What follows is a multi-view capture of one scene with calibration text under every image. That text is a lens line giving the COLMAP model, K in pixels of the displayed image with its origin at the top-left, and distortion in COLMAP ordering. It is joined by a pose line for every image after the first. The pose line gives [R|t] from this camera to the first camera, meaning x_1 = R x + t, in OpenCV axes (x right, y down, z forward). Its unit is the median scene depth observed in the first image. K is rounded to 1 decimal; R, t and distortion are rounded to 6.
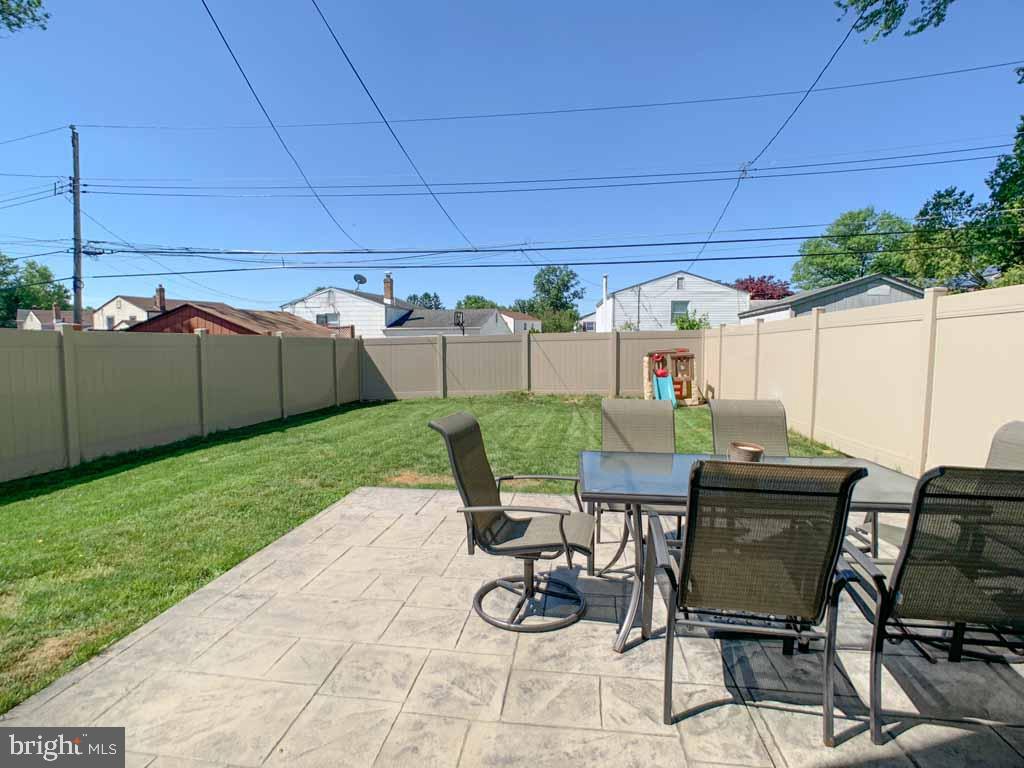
lens RADIAL K [[538.0, 0, 511.3], [0, 538.0, 365.7], [0, 0, 1]] dist [-0.021063, 0.000653]
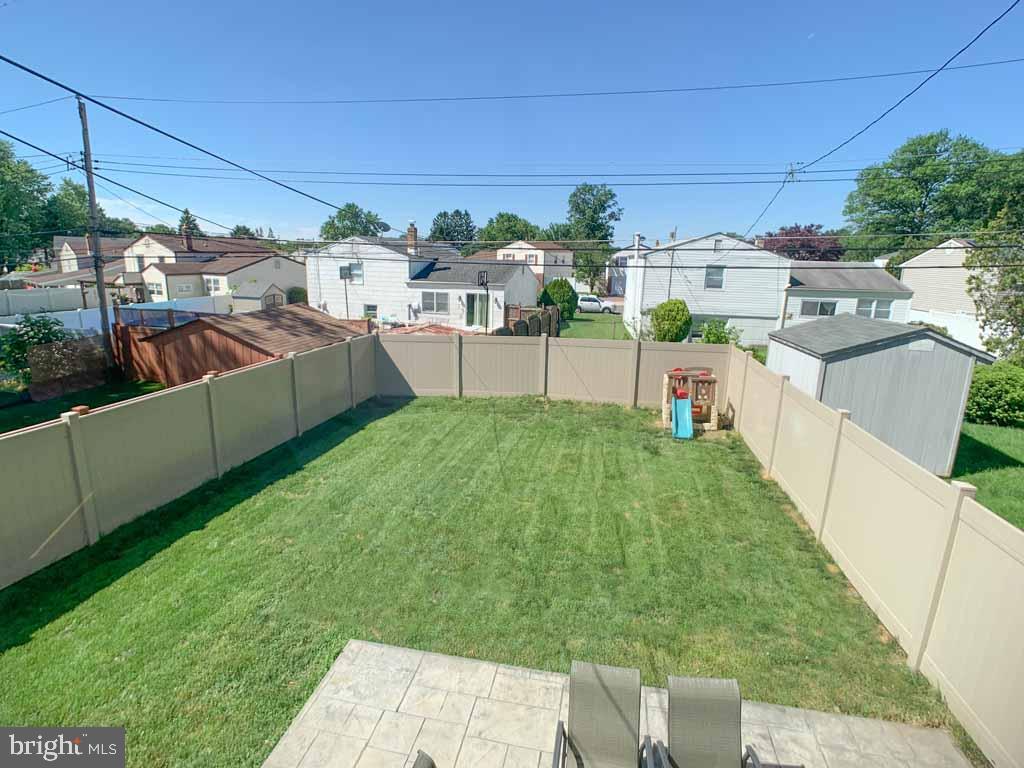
lens RADIAL K [[542.3, 0, 511.5], [0, 542.3, 362.4], [0, 0, 1]] dist [-0.046034, 0.026284]
pose [[0.997949, 0.031542, -0.055697, 0.013034], [-0.022534, 0.987576, 0.155517, -0.088359], [0.059910, -0.153943, 0.986262, 0.015868]]
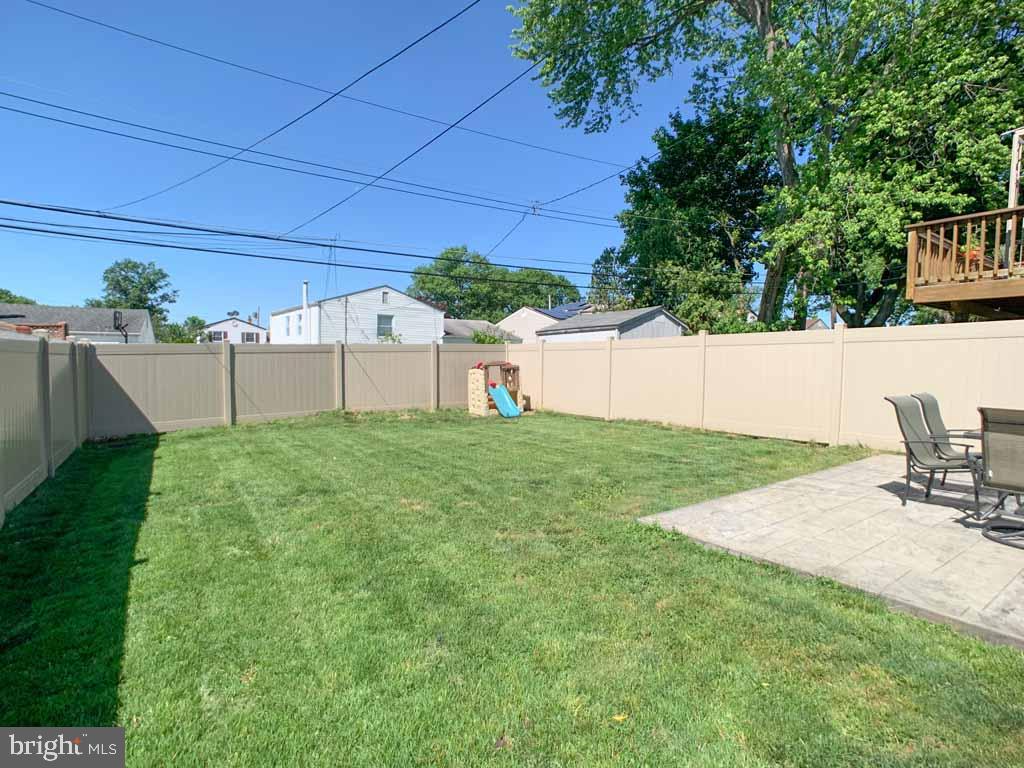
lens RADIAL K [[529.9, 0, 528.6], [0, 529.9, 357.8], [0, 0, 1]] dist [-0.033610, -0.000065]
pose [[0.715145, 0.006783, 0.698943, -0.187199], [0.021121, 0.999287, -0.031308, -0.001887], [-0.698657, 0.037152, 0.714492, 0.096159]]
